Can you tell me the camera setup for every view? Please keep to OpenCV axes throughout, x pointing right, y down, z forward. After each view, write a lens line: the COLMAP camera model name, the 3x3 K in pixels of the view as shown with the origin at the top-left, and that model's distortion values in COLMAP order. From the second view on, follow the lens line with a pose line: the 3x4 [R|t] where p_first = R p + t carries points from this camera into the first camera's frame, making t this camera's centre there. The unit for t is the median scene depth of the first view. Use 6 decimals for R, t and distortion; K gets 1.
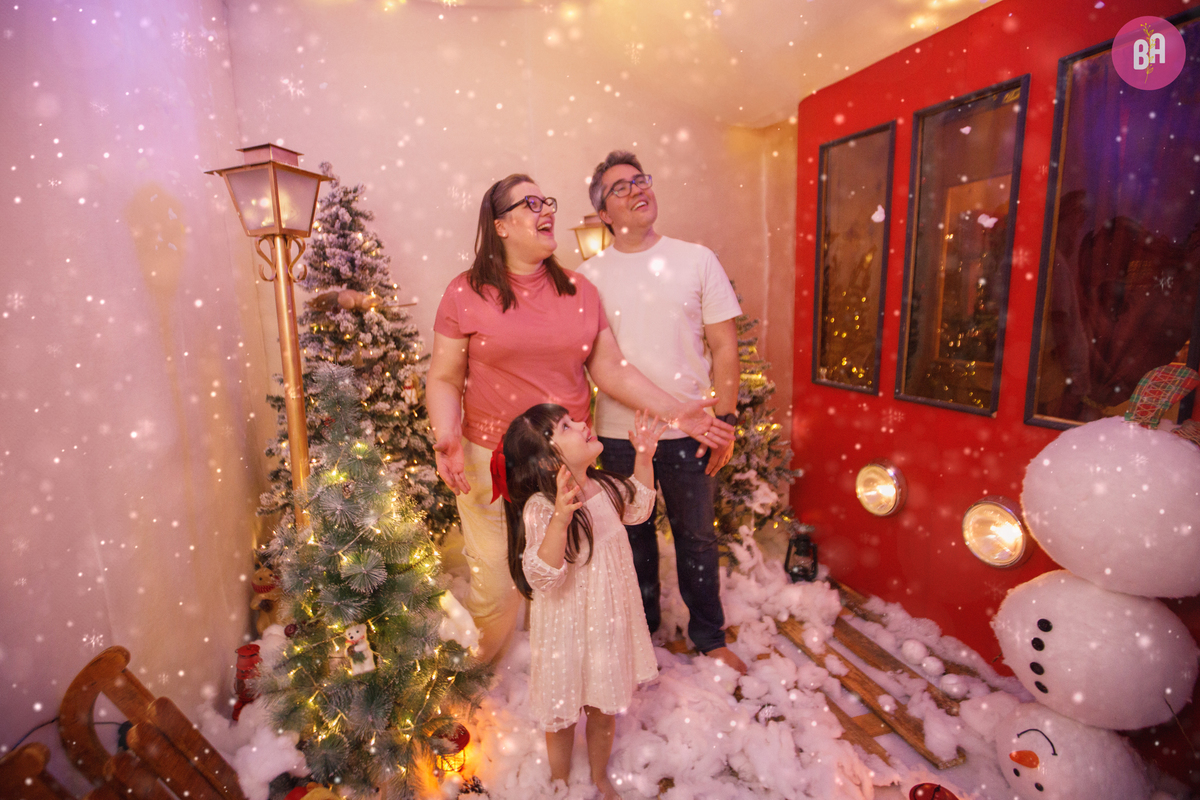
lens RADIAL K [[577.3, 0, 571.2], [0, 577.3, 399.8], [0, 0, 1]] dist [-0.041629, 0.000952]
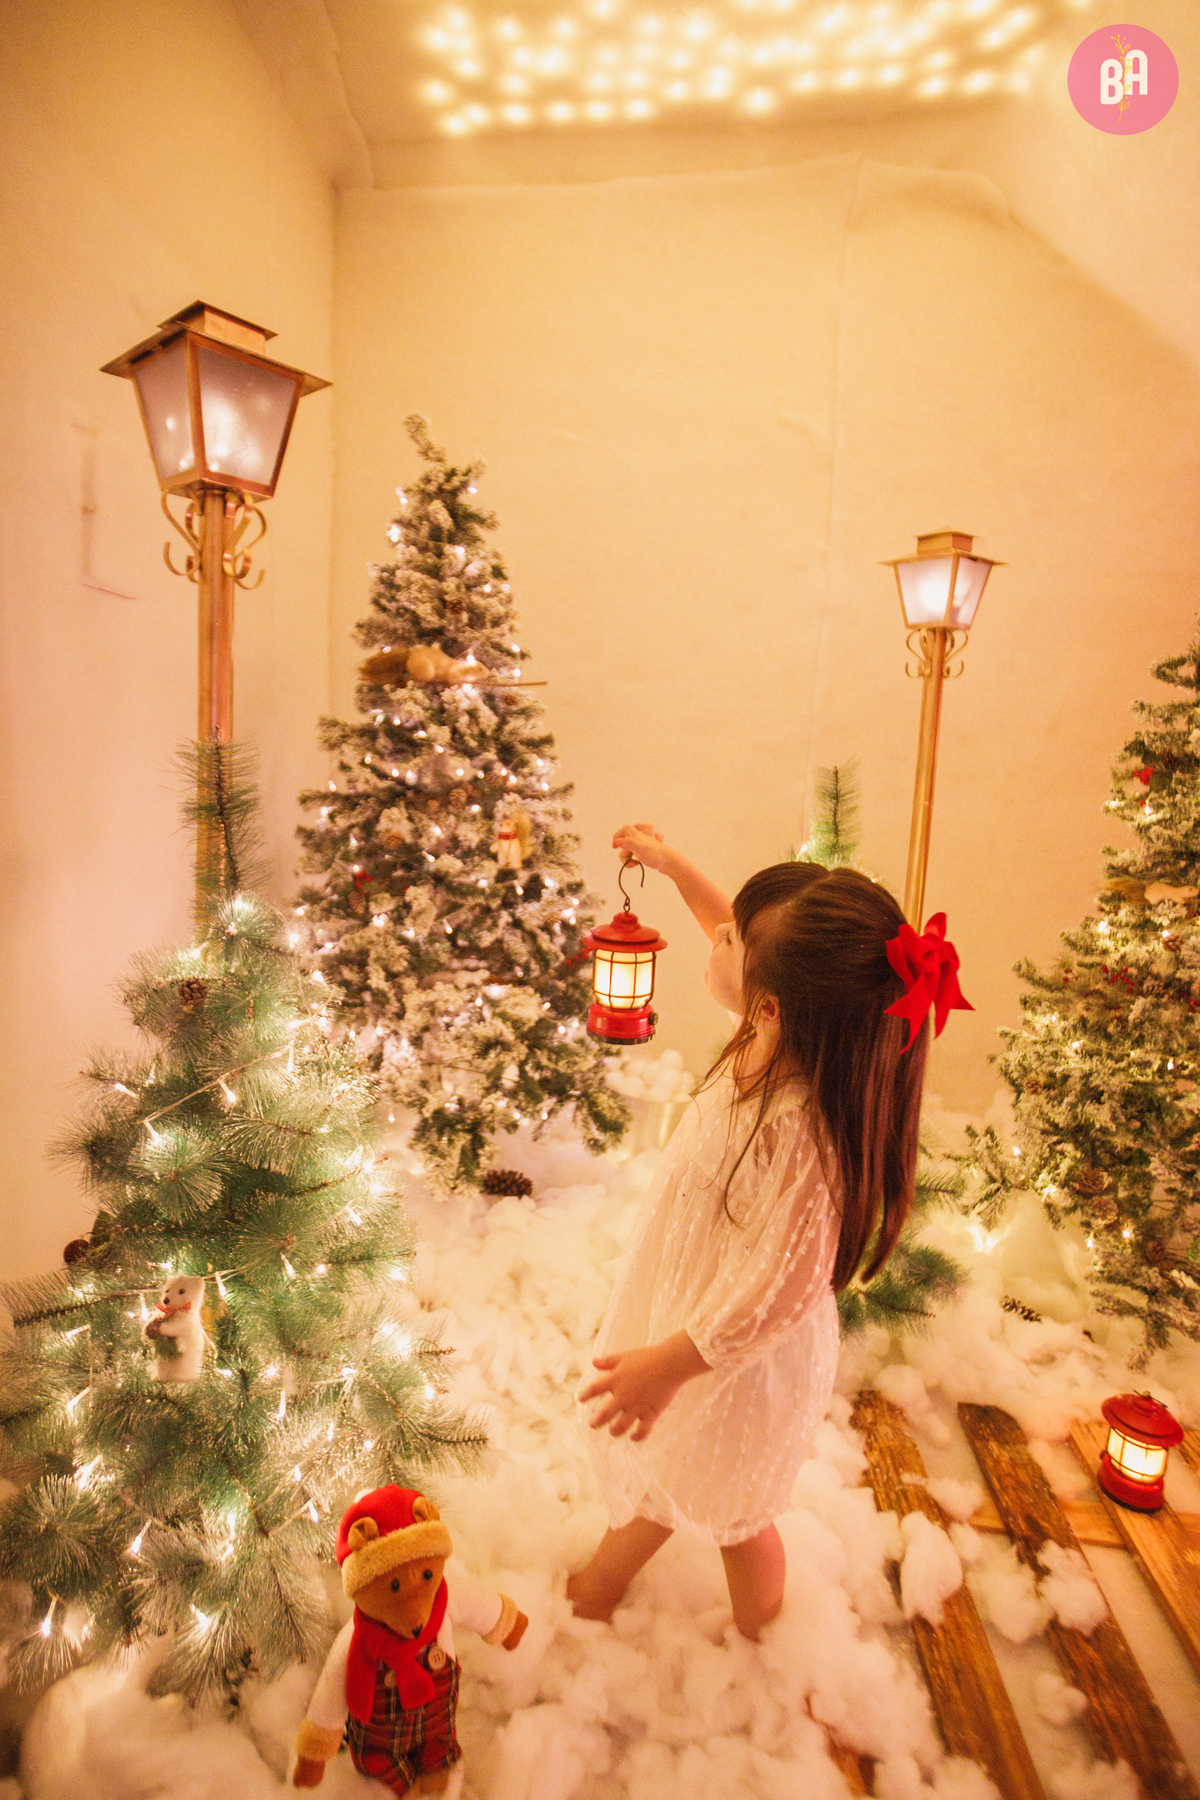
lens RADIAL K [[923.3, 0, 552.4], [0, 923.3, 907.3], [0, 0, 1]] dist [-0.063094, 0.026919]
pose [[0.917220, 0.137345, -0.373956, 0.086274], [-0.136713, 0.990205, 0.028356, 0.013781], [0.374188, 0.025116, 0.927013, 0.236382]]
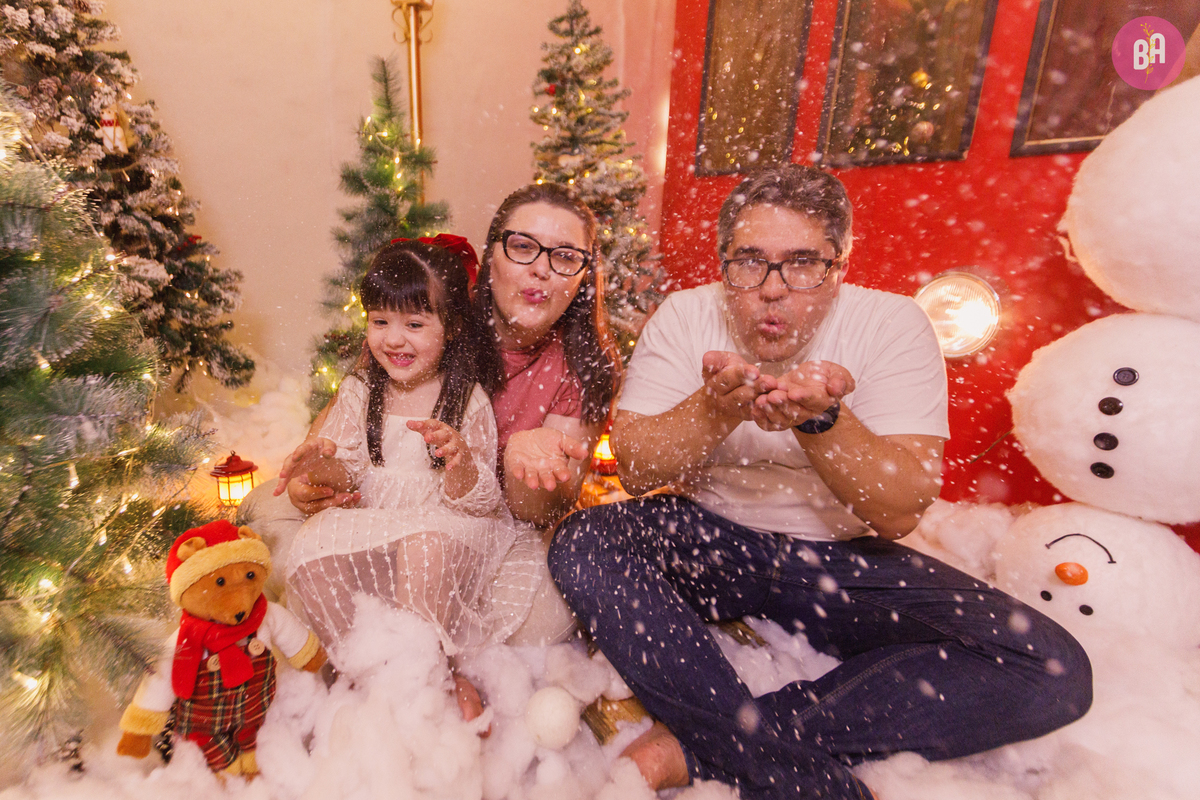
lens RADIAL K [[616.0, 0, 512.6], [0, 616.0, 384.1], [0, 0, 1]] dist [0.000838, -0.001110]
pose [[0.974689, -0.011791, 0.223253, -0.011852], [-0.009003, 0.995728, 0.091897, 0.198730], [-0.223383, -0.091581, 0.970419, 0.244837]]
